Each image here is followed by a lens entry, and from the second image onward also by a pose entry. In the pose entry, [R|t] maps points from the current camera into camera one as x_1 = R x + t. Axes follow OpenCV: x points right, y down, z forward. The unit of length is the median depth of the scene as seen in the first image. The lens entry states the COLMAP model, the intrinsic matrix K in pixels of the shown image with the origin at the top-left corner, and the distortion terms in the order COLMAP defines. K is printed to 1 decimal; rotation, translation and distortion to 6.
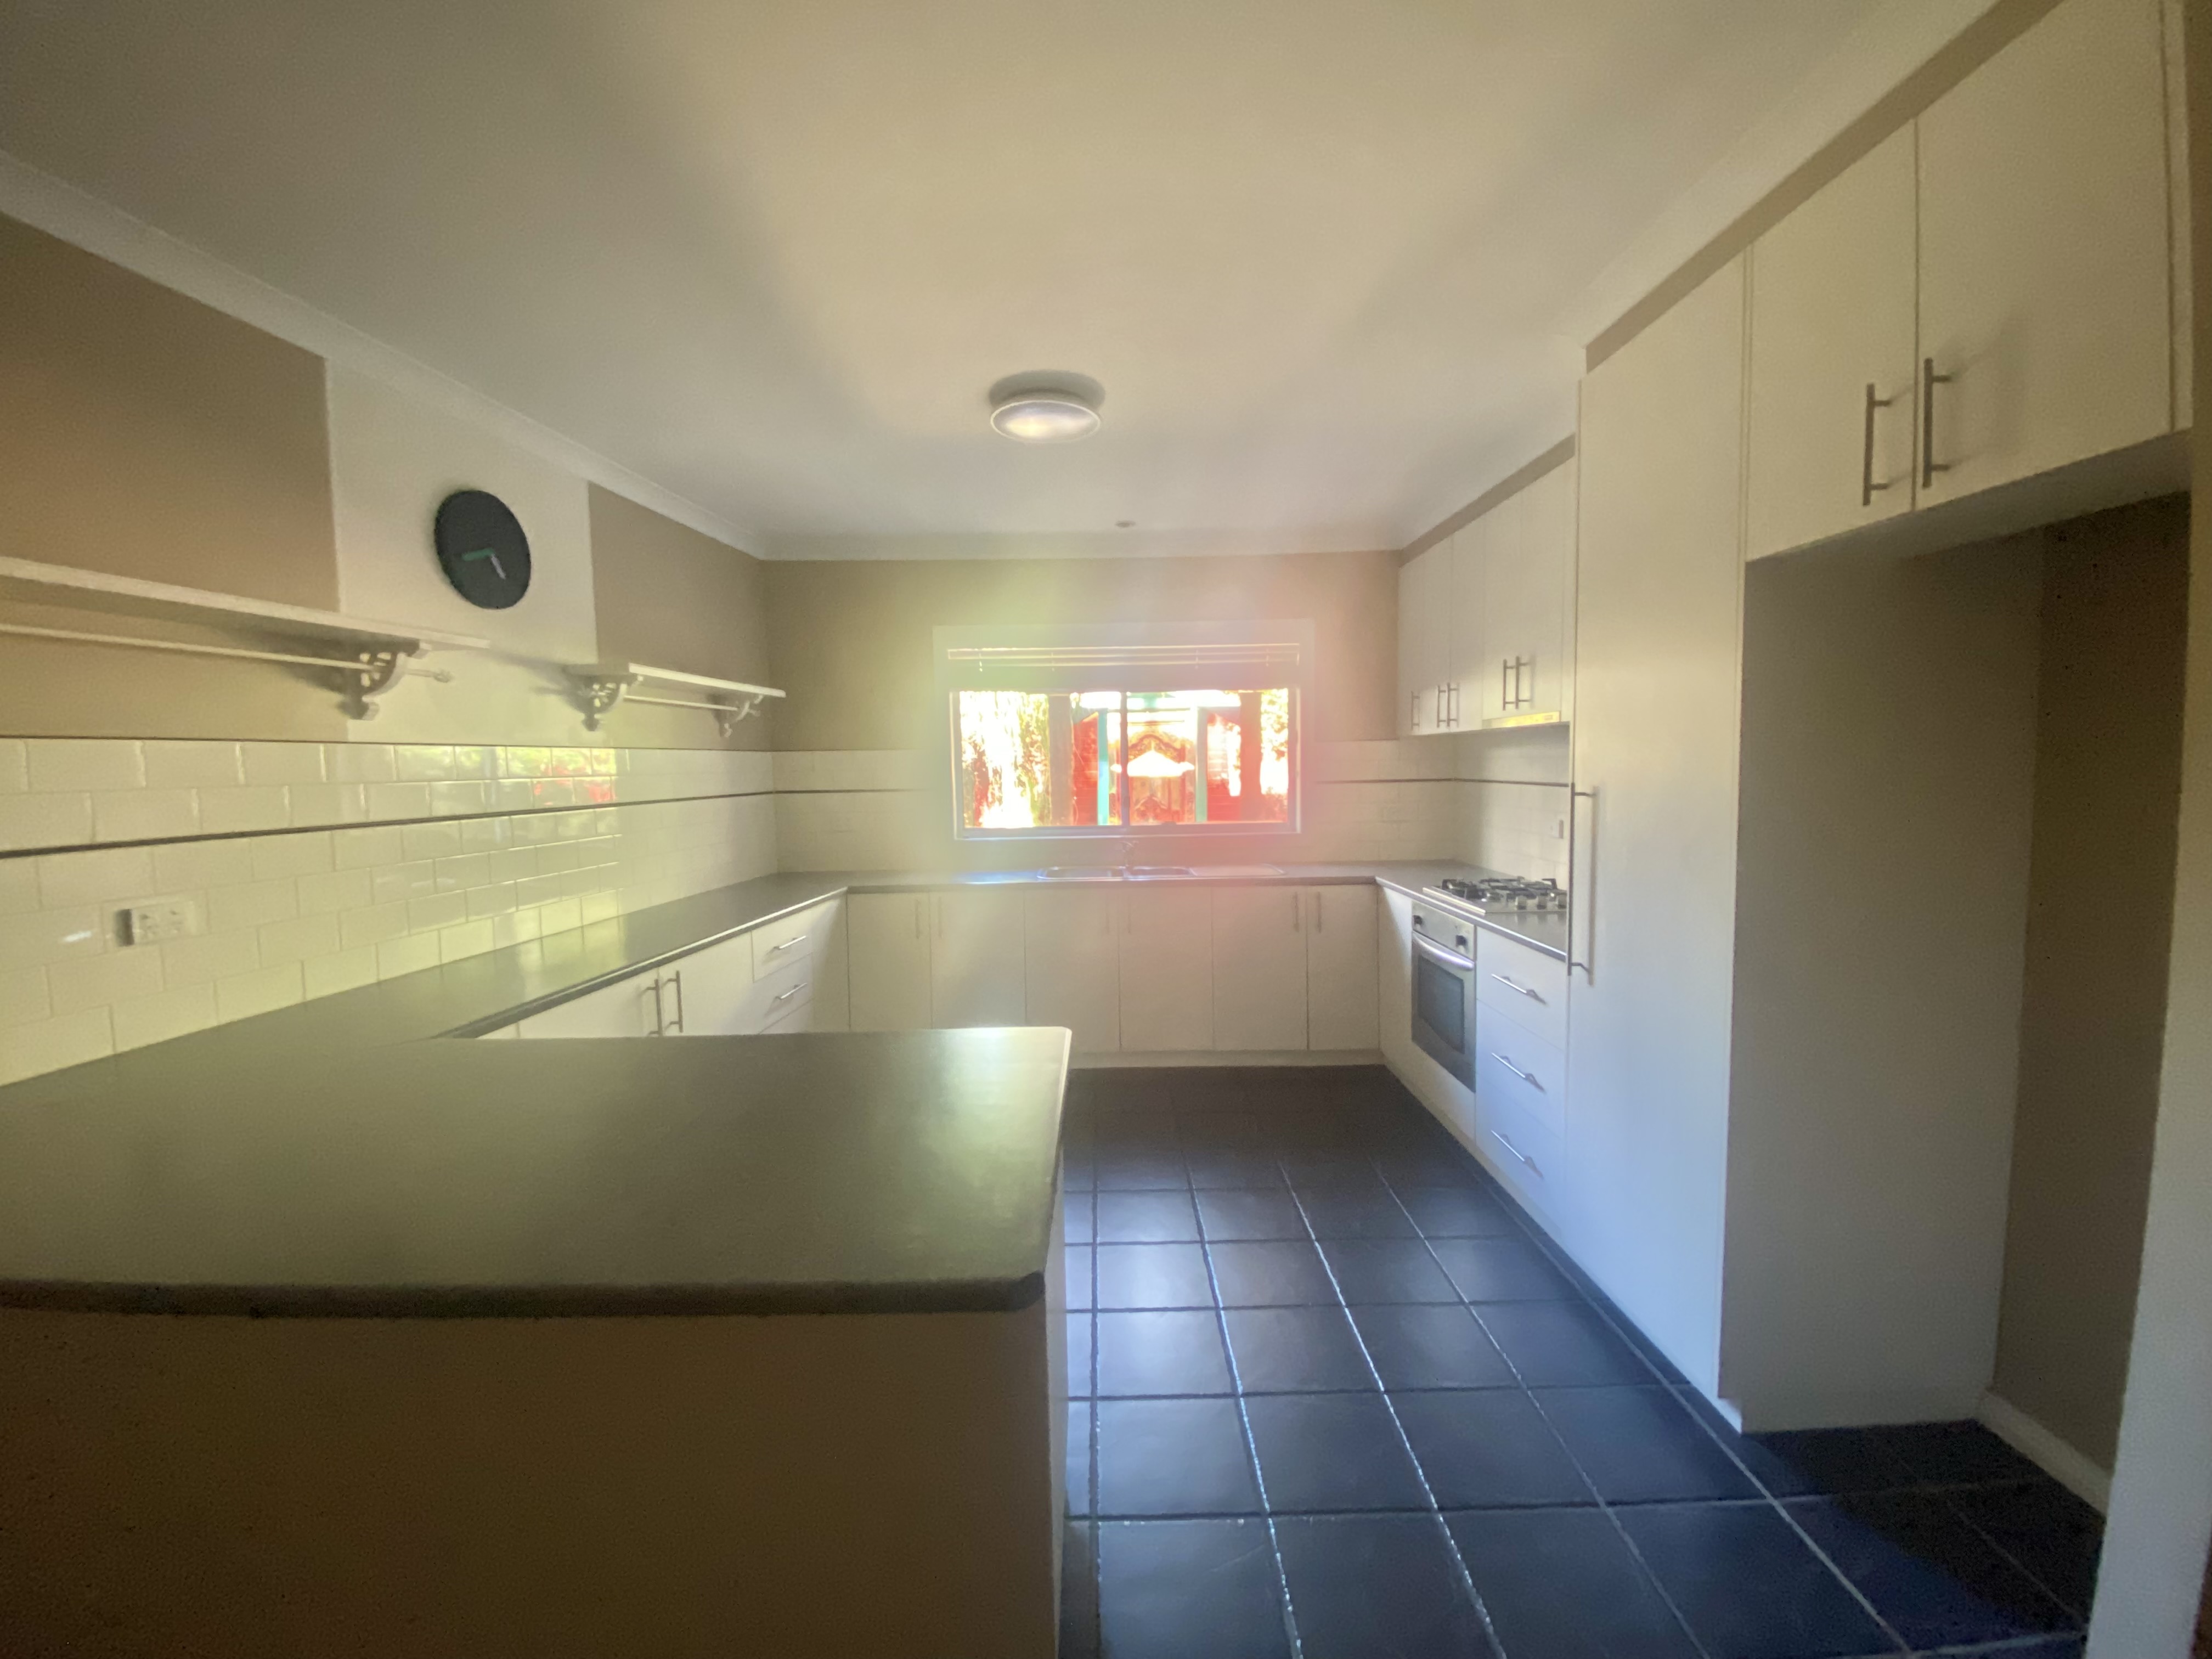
lens RADIAL K [[883.1, 0, 1106.0], [0, 883.1, 829.5], [0, 0, 1]] dist [0.003043, 0.000181]
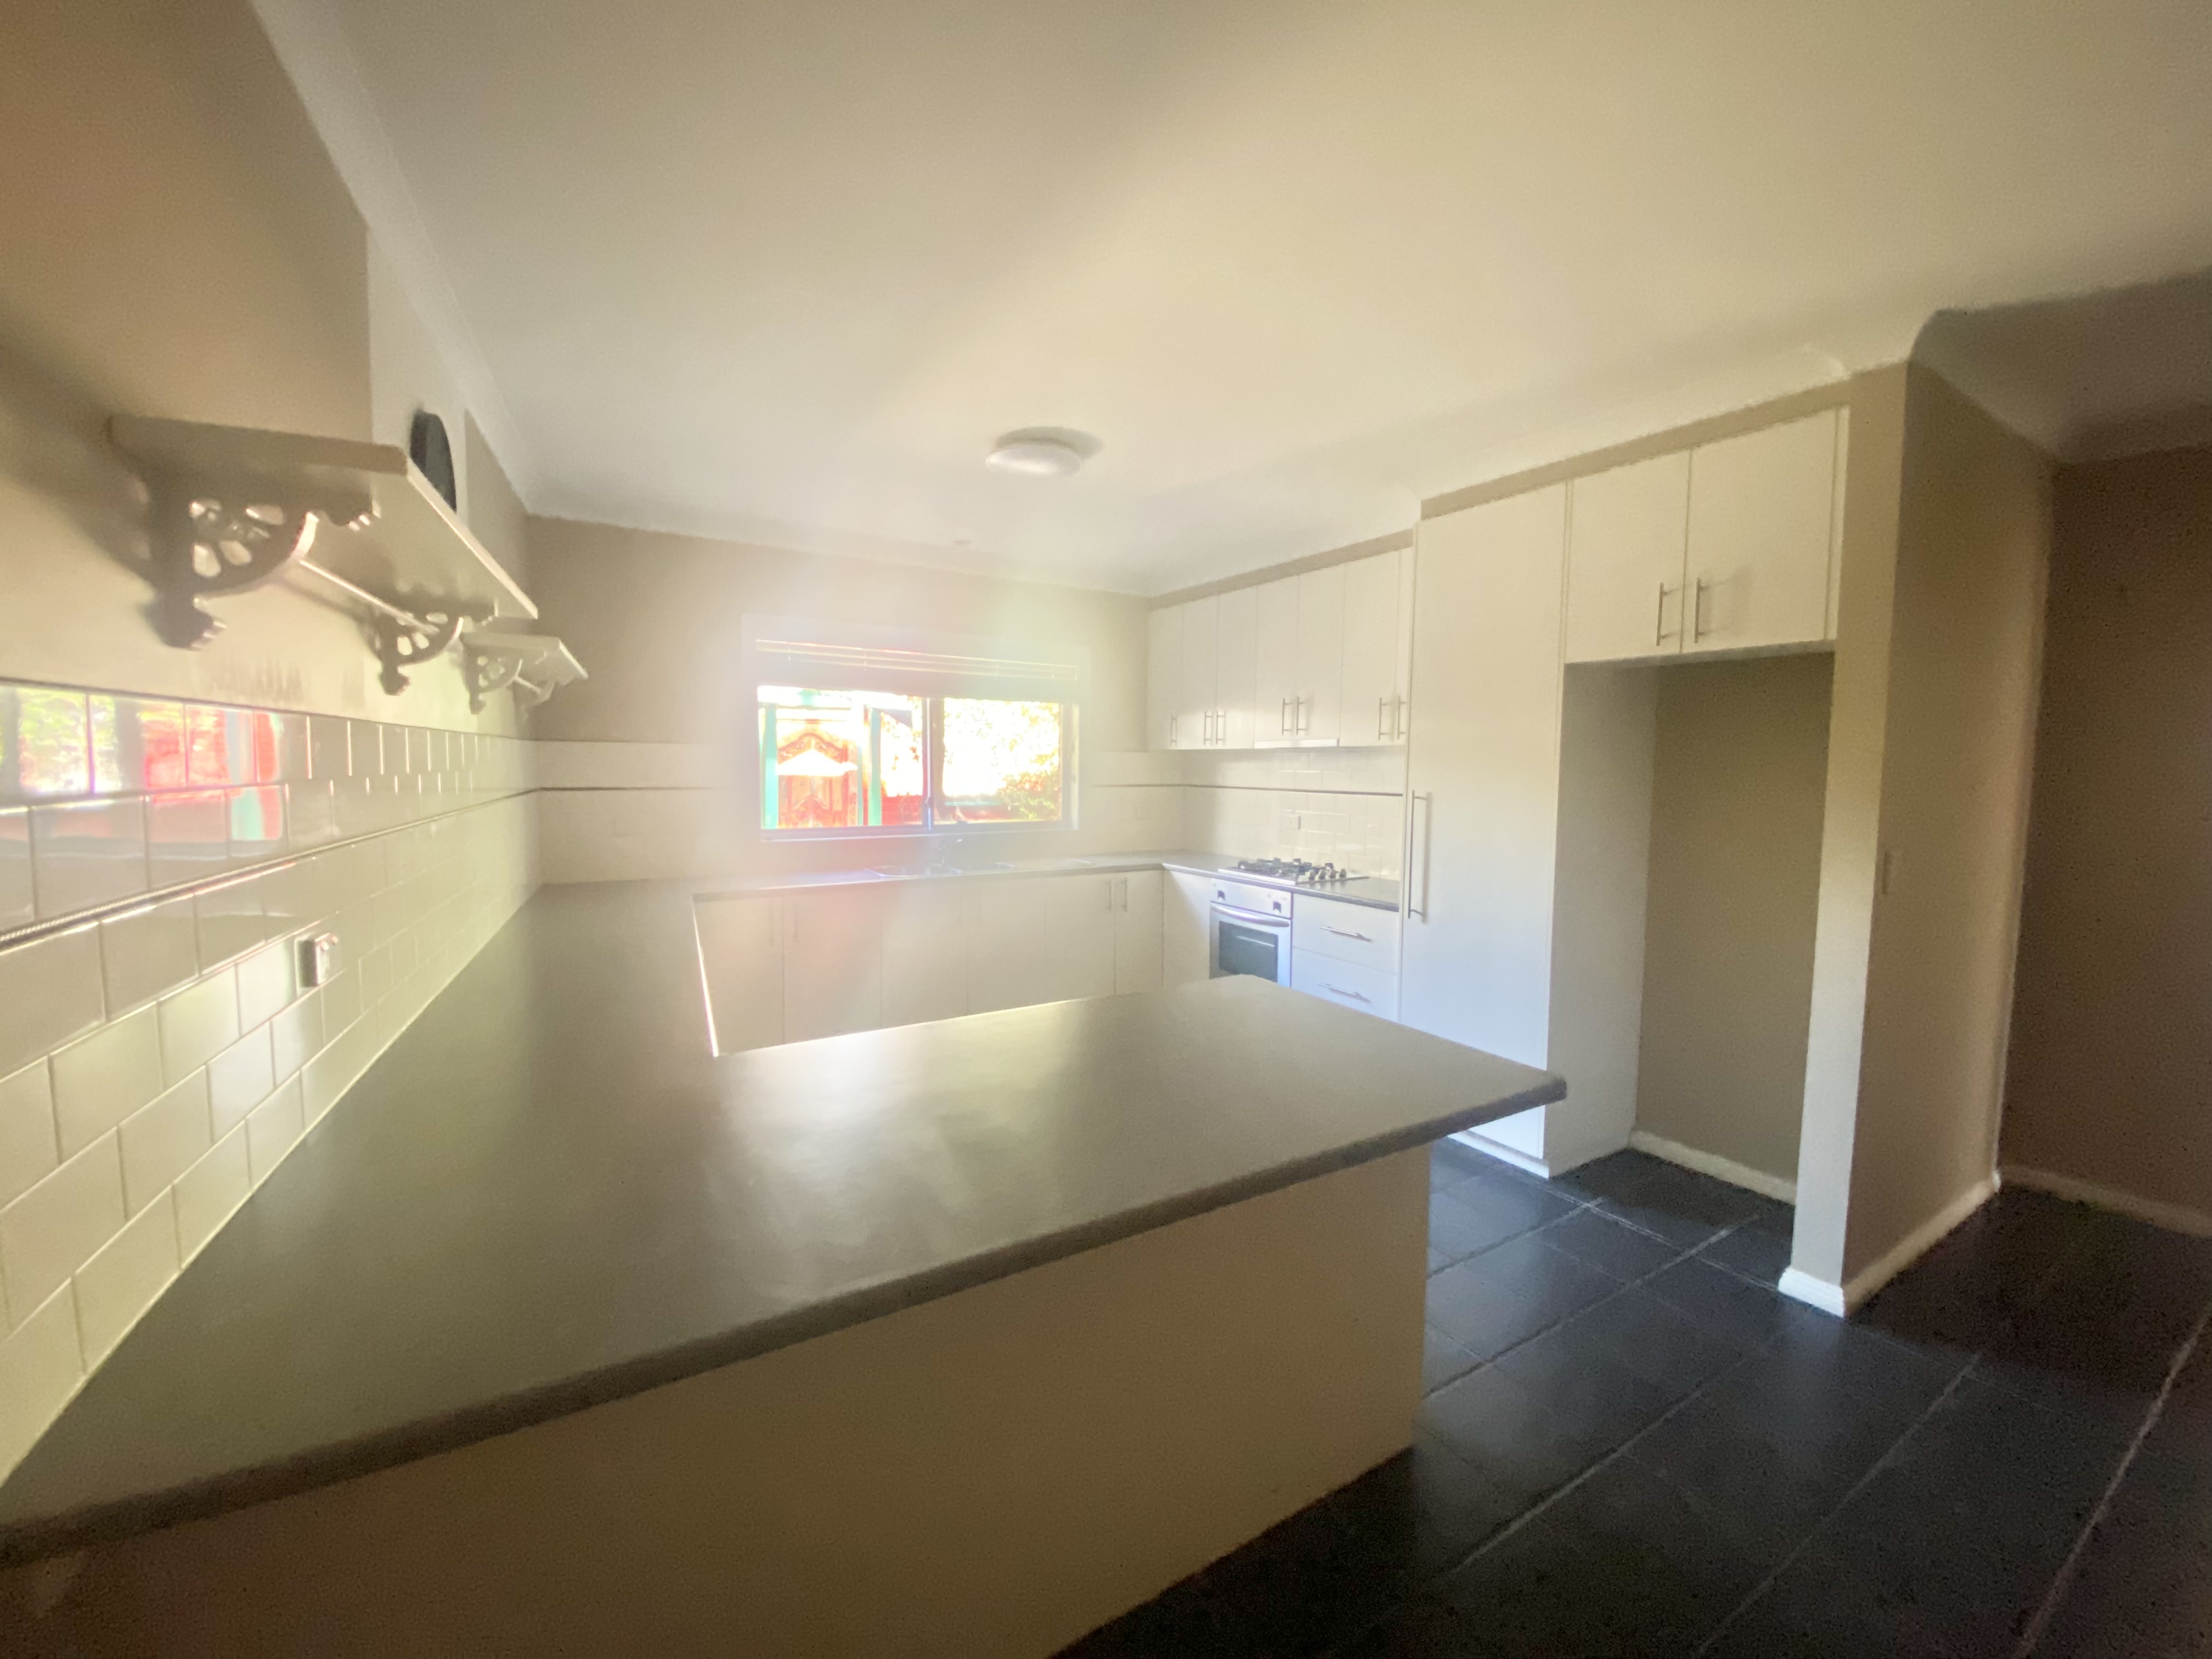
lens RADIAL K [[883.6, 0, 1106.0], [0, 883.6, 829.5], [0, 0, 1]] dist [0.078916, -0.000047]
pose [[0.853323, -0.013621, 0.521205, -0.382809], [0.014117, 0.999896, 0.003018, 0.001219], [-0.521192, 0.004782, 0.853426, -0.015735]]
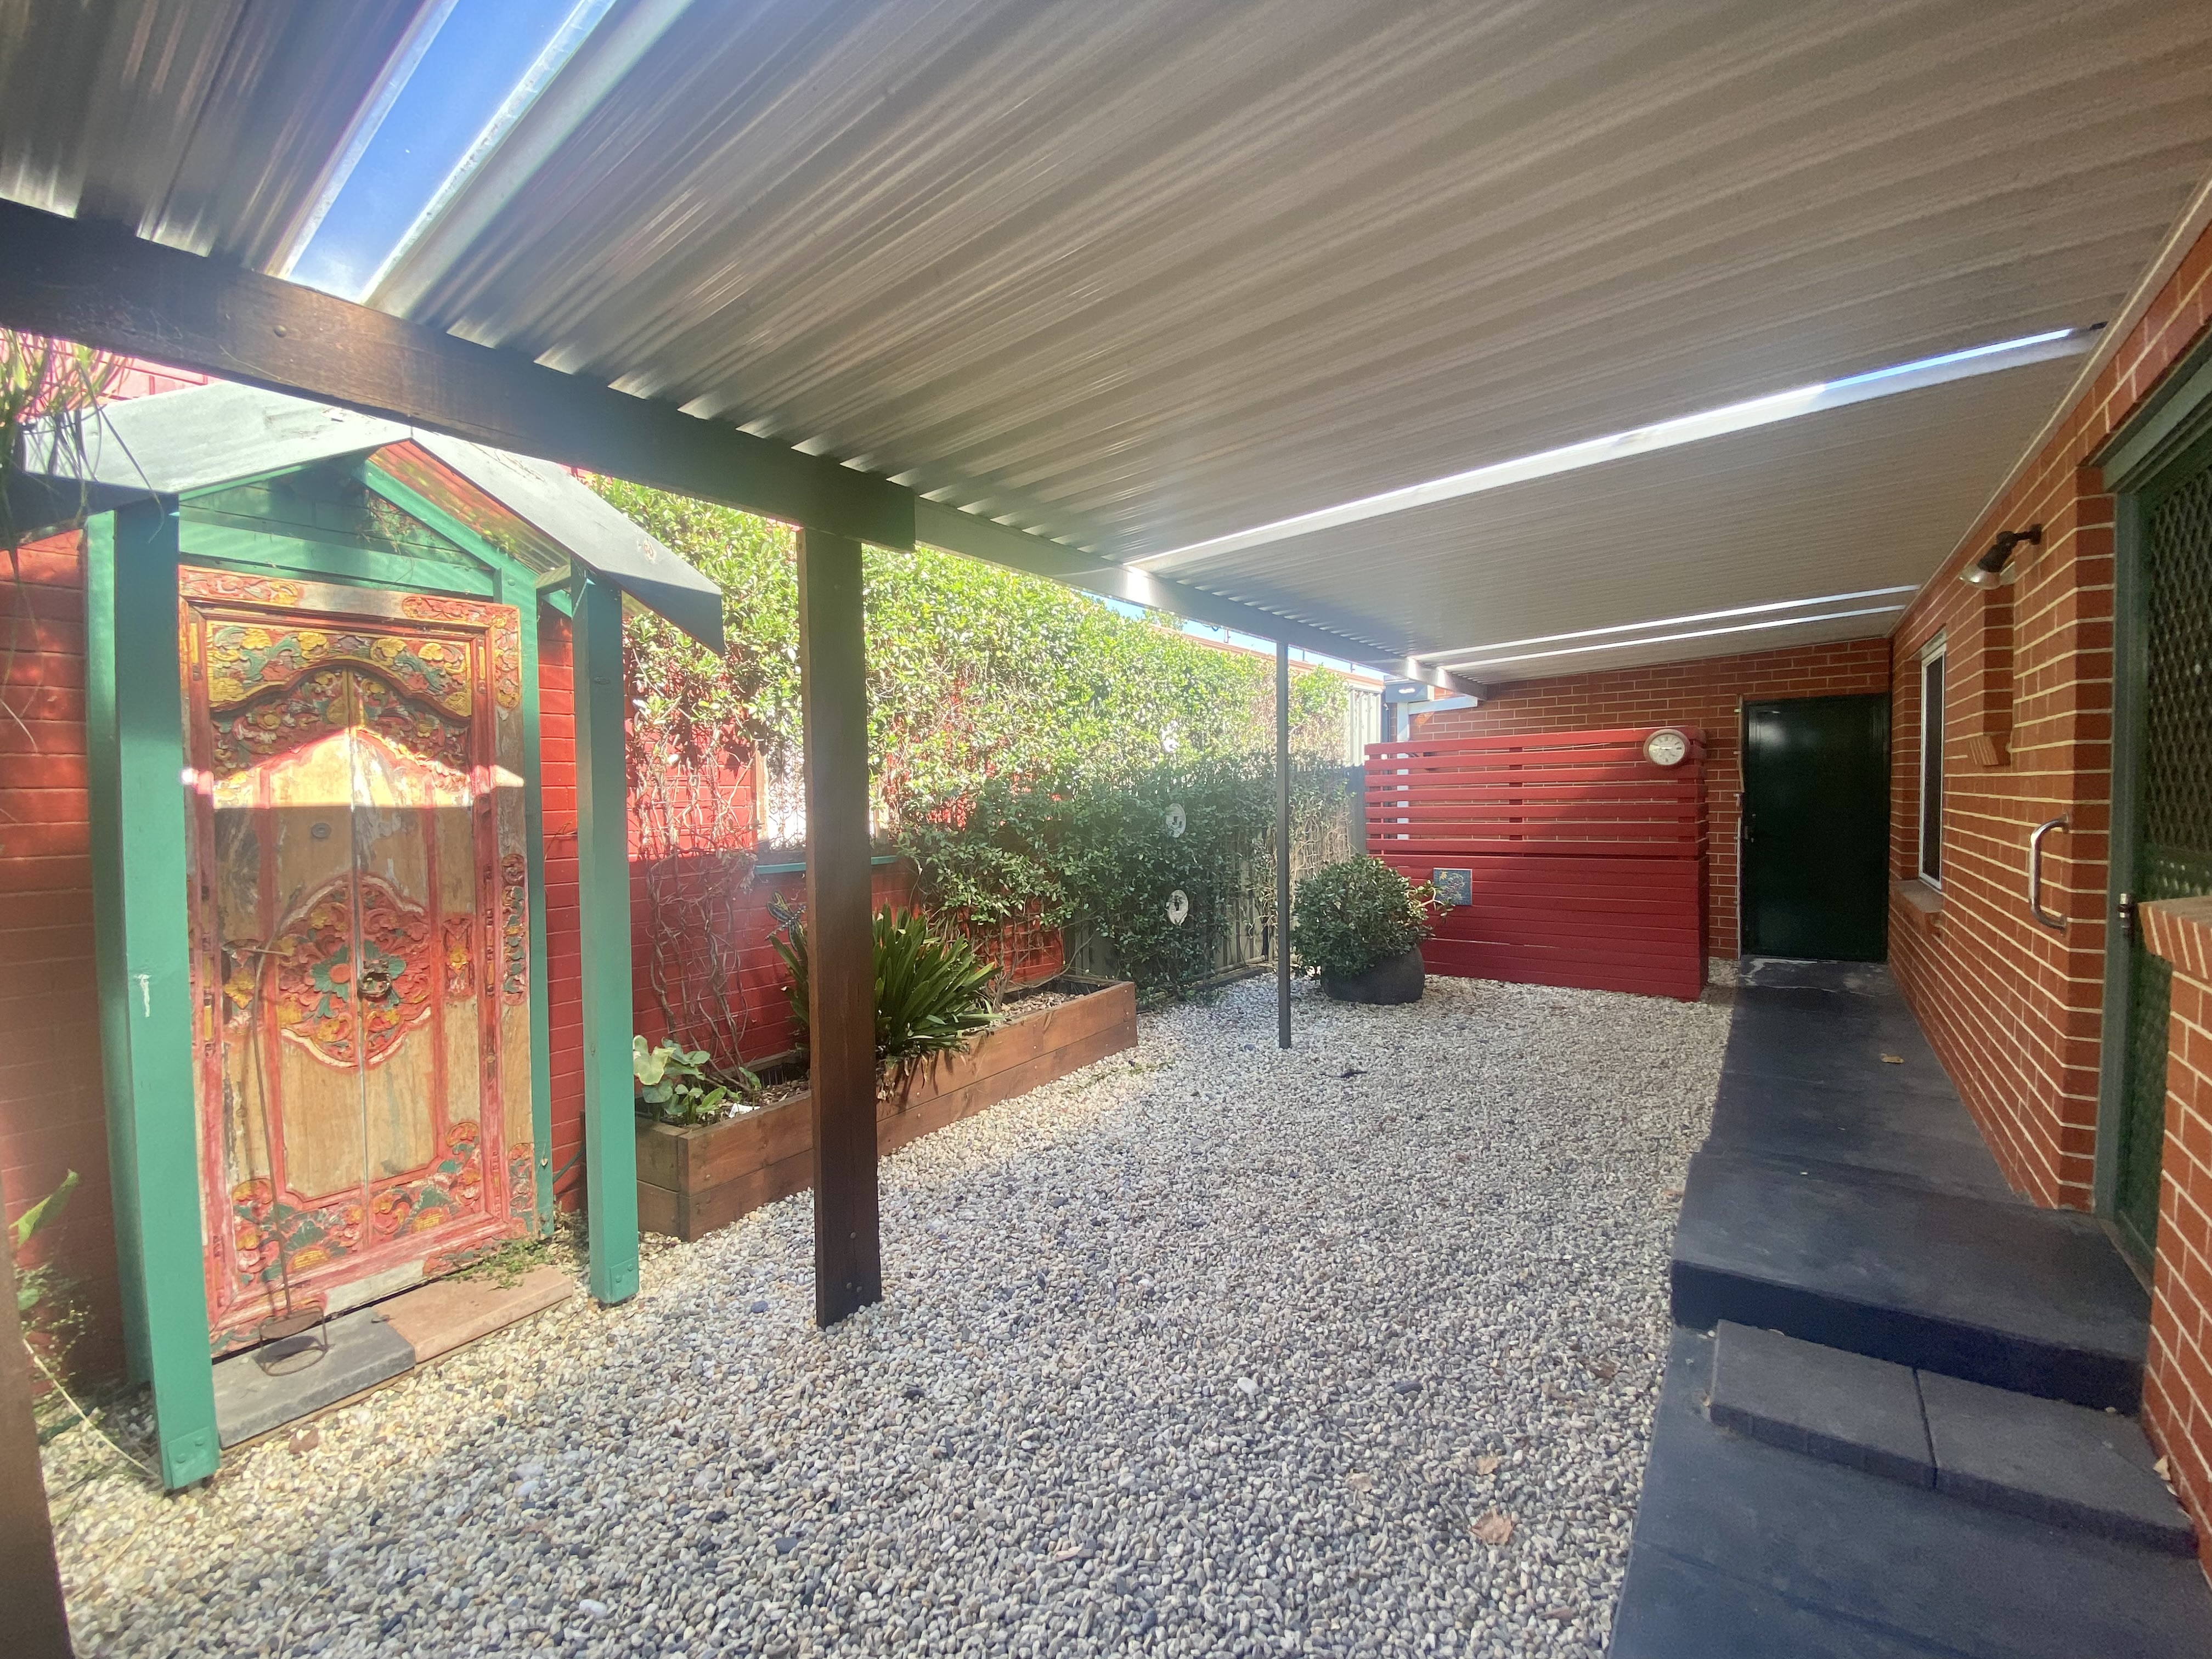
lens RADIAL K [[894.9, 0, 1106.0], [0, 894.9, 829.5], [0, 0, 1]] dist [0.029148, -0.026451]
pose [[0.610621, -0.024408, 0.791547, -0.068723], [0.054972, 0.998420, -0.011619, -0.072990], [-0.790013, 0.050608, 0.610998, 1.291278]]
